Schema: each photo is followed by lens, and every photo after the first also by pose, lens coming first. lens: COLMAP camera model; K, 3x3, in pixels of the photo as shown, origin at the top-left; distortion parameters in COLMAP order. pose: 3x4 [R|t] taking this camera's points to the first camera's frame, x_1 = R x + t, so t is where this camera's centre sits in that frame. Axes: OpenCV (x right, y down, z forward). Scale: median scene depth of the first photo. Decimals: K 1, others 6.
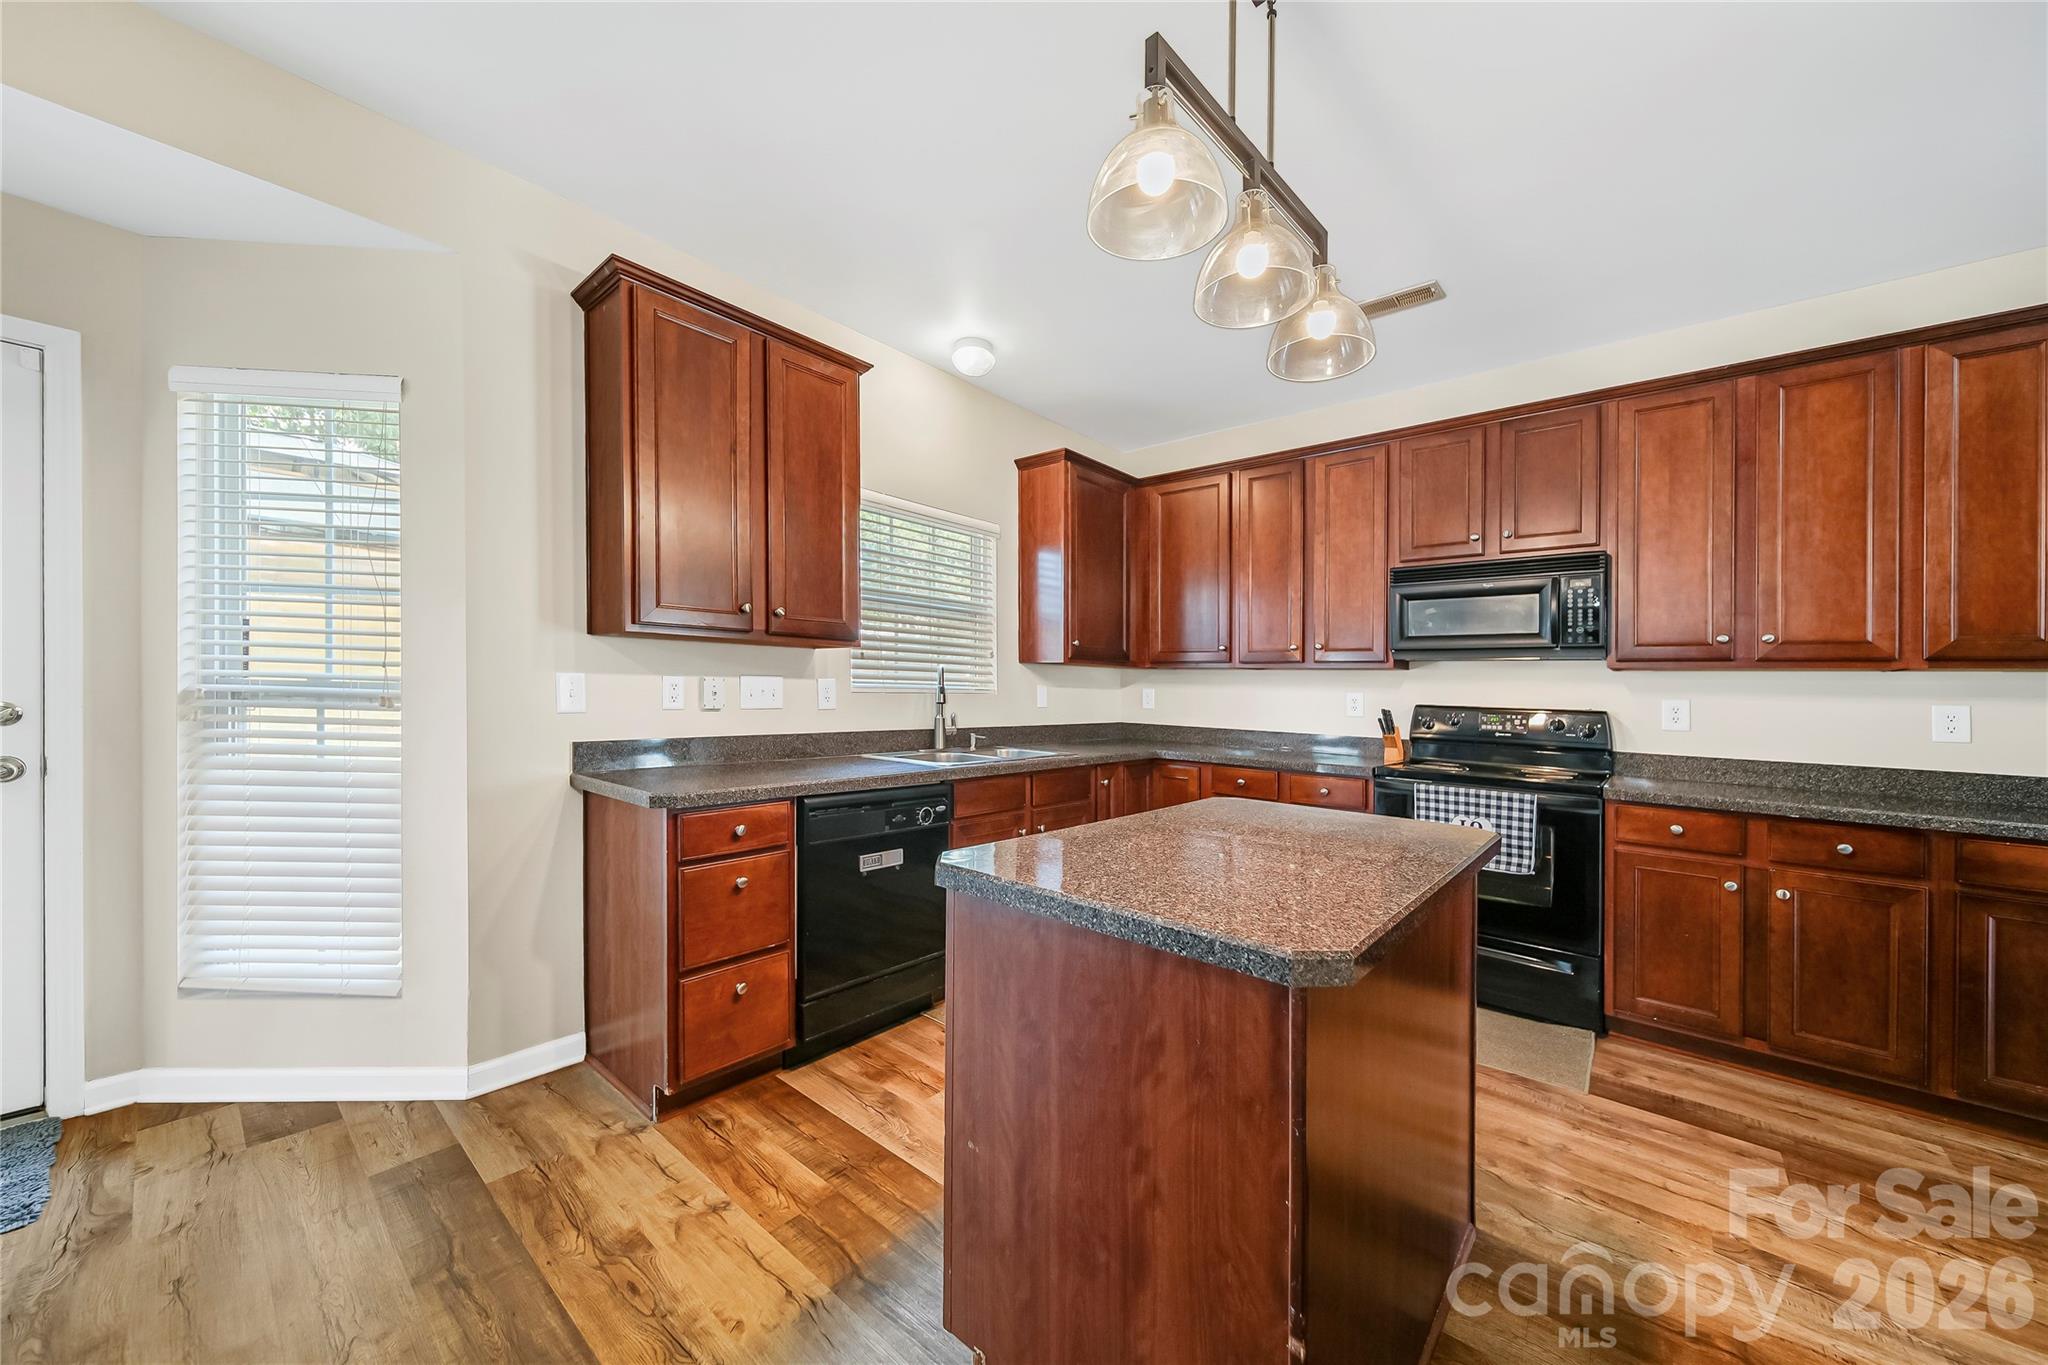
lens RADIAL K [[733.4, 0, 1014.3], [0, 733.4, 665.4], [0, 0, 1]] dist [0.005185, -0.001438]
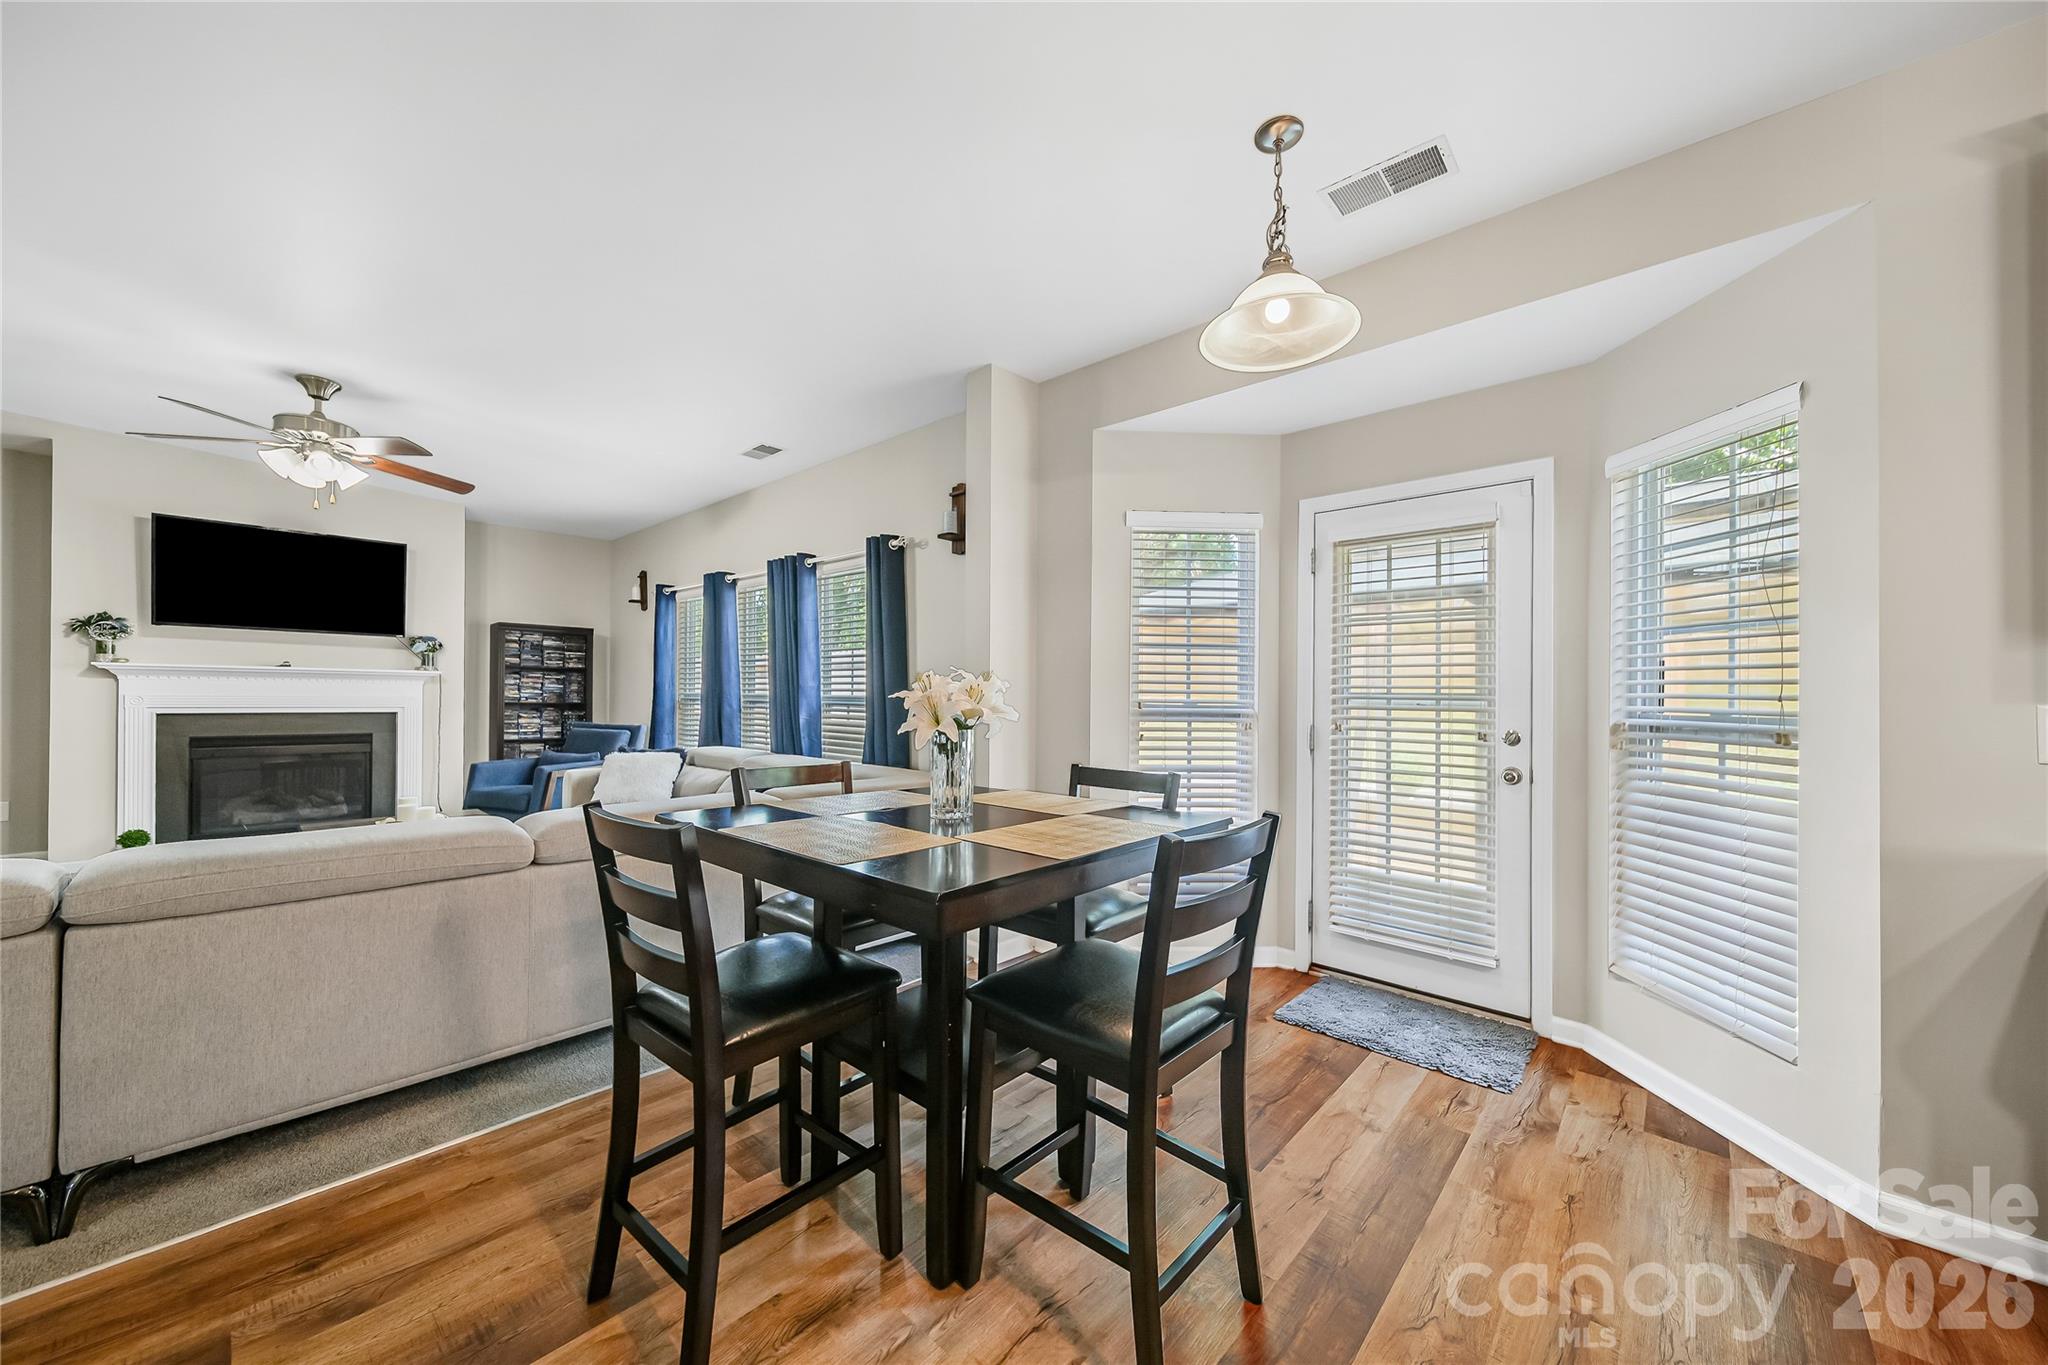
lens RADIAL K [[733.4, 0, 1040.9], [0, 733.4, 696.2], [0, 0, 1]] dist [0.005185, -0.001438]
pose [[-0.008038, -0.024926, -0.999657, 0.067259], [0.015287, 0.999569, -0.025047, 0.003965], [0.999851, -0.015483, -0.007653, 0.064291]]
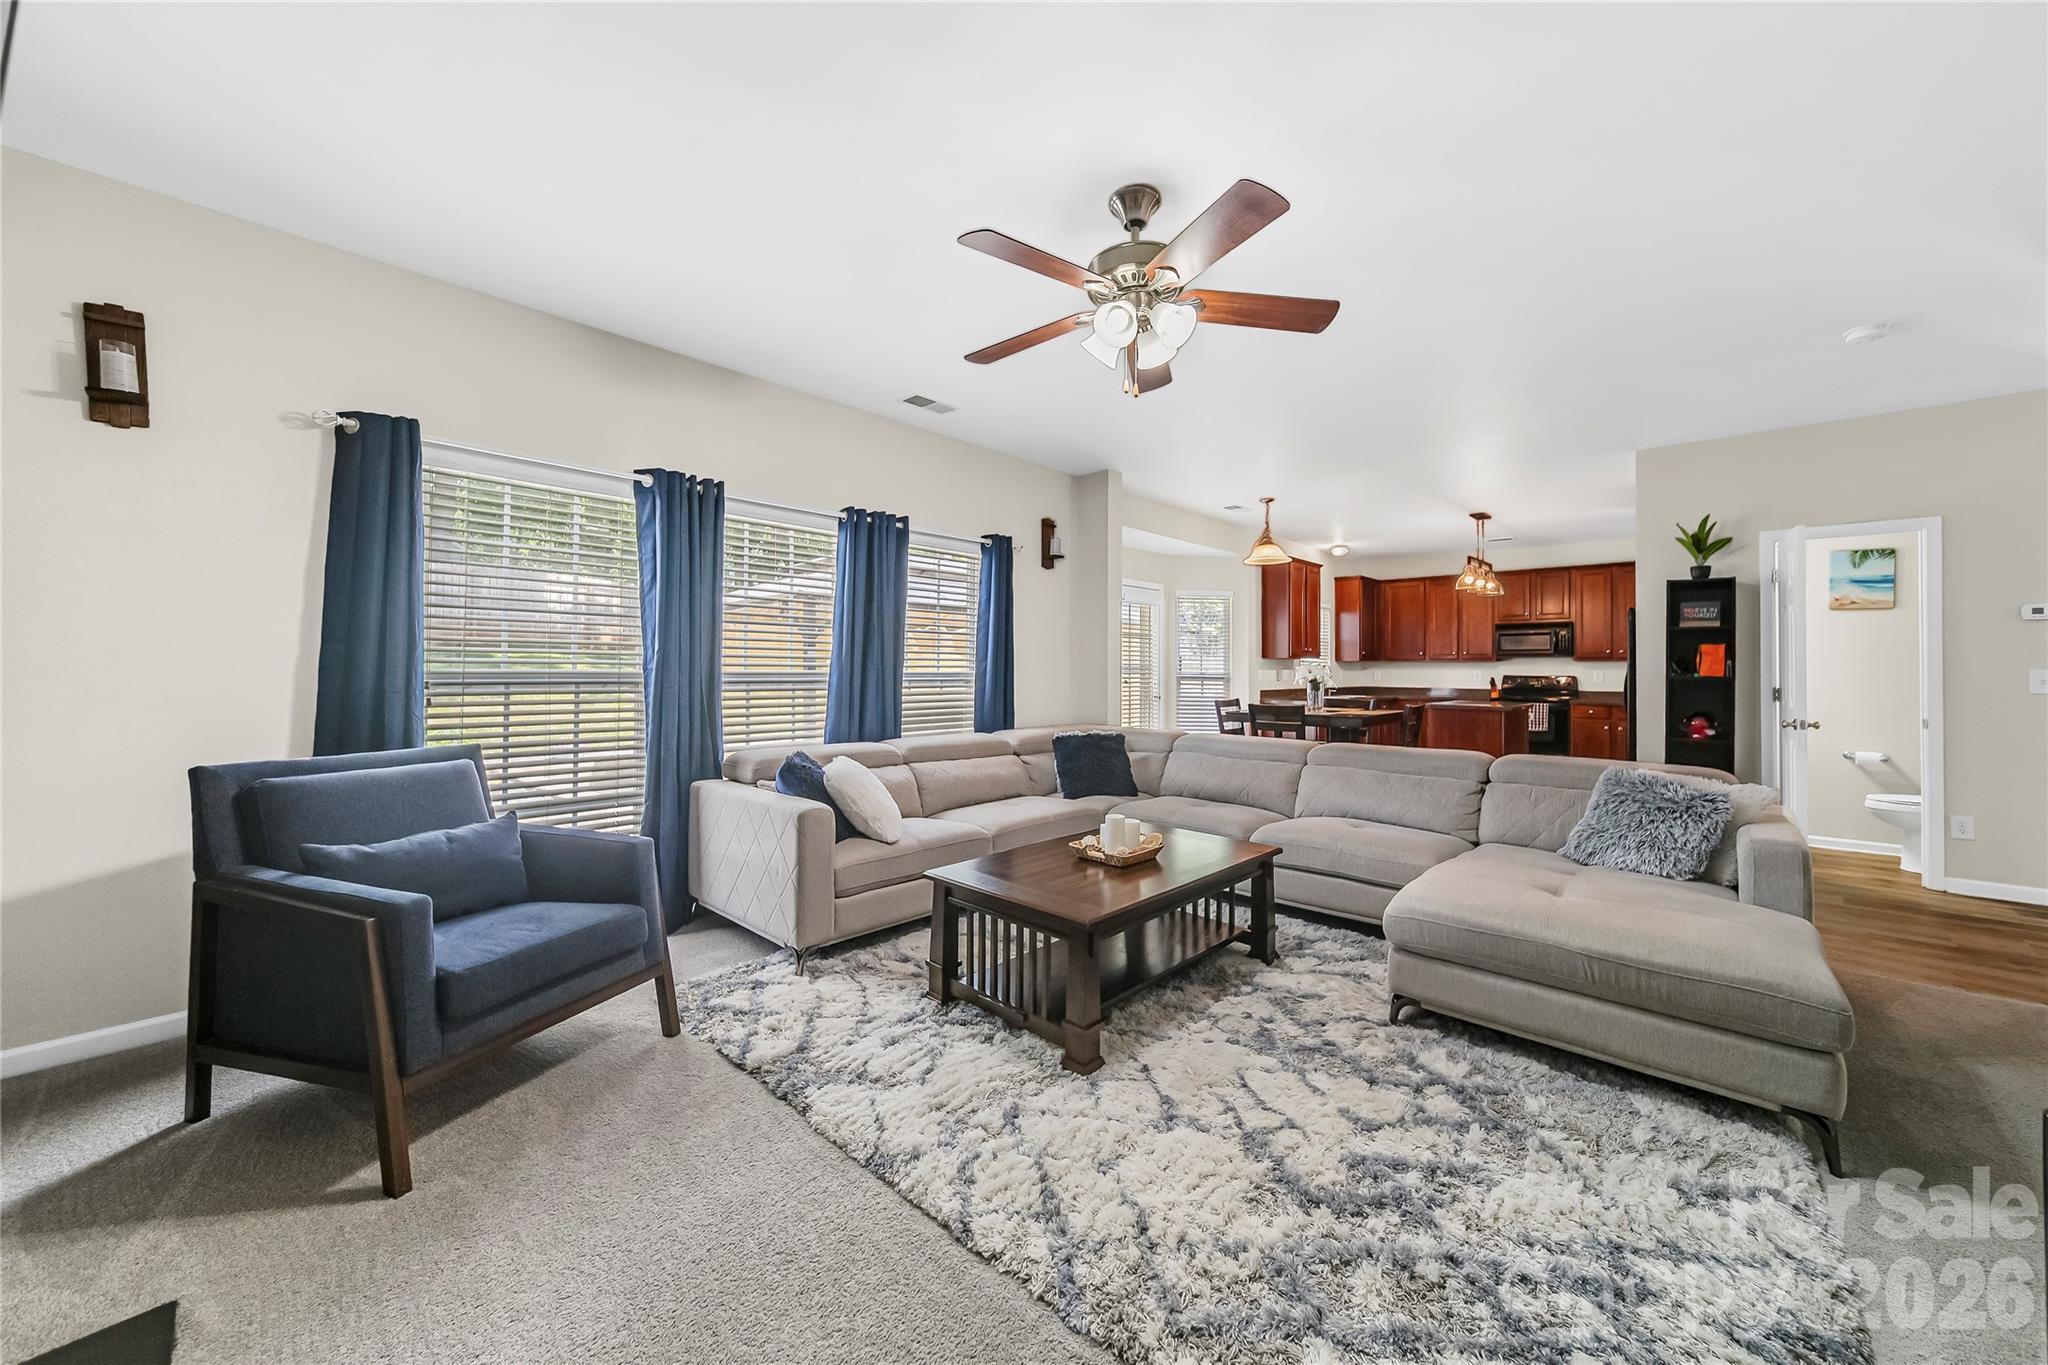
lens RADIAL K [[739.0, 0, 1058.8], [0, 739.0, 656.8], [0, 0, 1]] dist [0.002877, 0.000056]
pose [[0.999800, -0.019773, -0.003096, -1.436513], [0.019805, 0.999745, 0.010884, -0.101032], [0.002880, -0.010943, 0.999936, -2.279422]]
